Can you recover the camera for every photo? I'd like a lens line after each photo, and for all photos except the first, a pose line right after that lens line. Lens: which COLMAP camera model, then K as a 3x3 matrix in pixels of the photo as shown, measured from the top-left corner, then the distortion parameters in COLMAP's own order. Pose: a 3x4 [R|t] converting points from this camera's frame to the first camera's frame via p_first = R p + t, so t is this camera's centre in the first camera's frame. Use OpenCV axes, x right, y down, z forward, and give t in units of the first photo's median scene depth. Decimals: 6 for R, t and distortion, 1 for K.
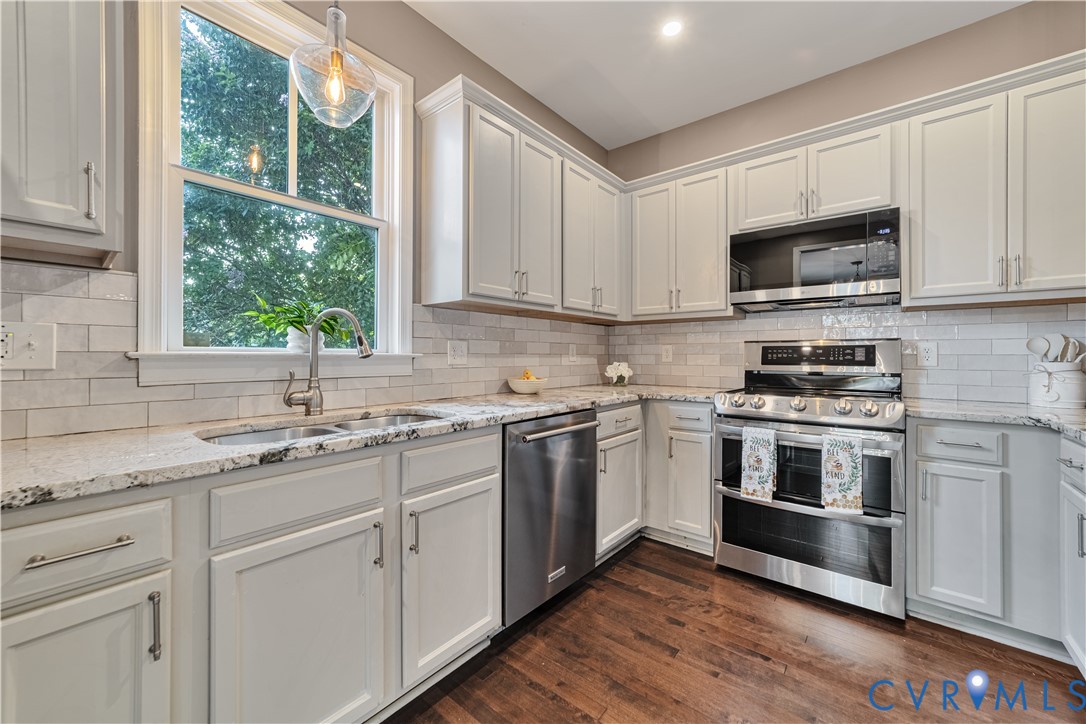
lens RADIAL K [[421.8, 0, 544.3], [0, 421.8, 357.9], [0, 0, 1]] dist [0.000674, 0.000165]
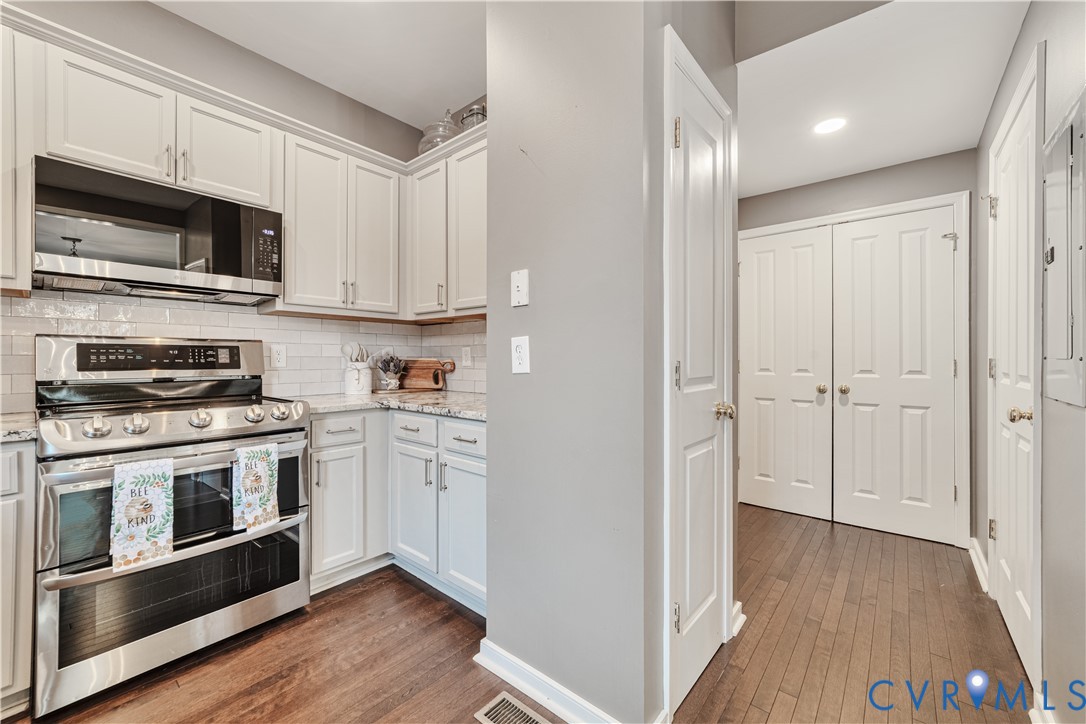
lens RADIAL K [[428.1, 0, 543.0], [0, 428.1, 362.0], [0, 0, 1]] dist [-0.000870, -0.000046]
pose [[0.012176, -0.008839, 0.999887, -0.189563], [0.005162, 0.999948, 0.008777, -0.000151], [-0.999913, 0.005055, 0.012221, 0.332392]]
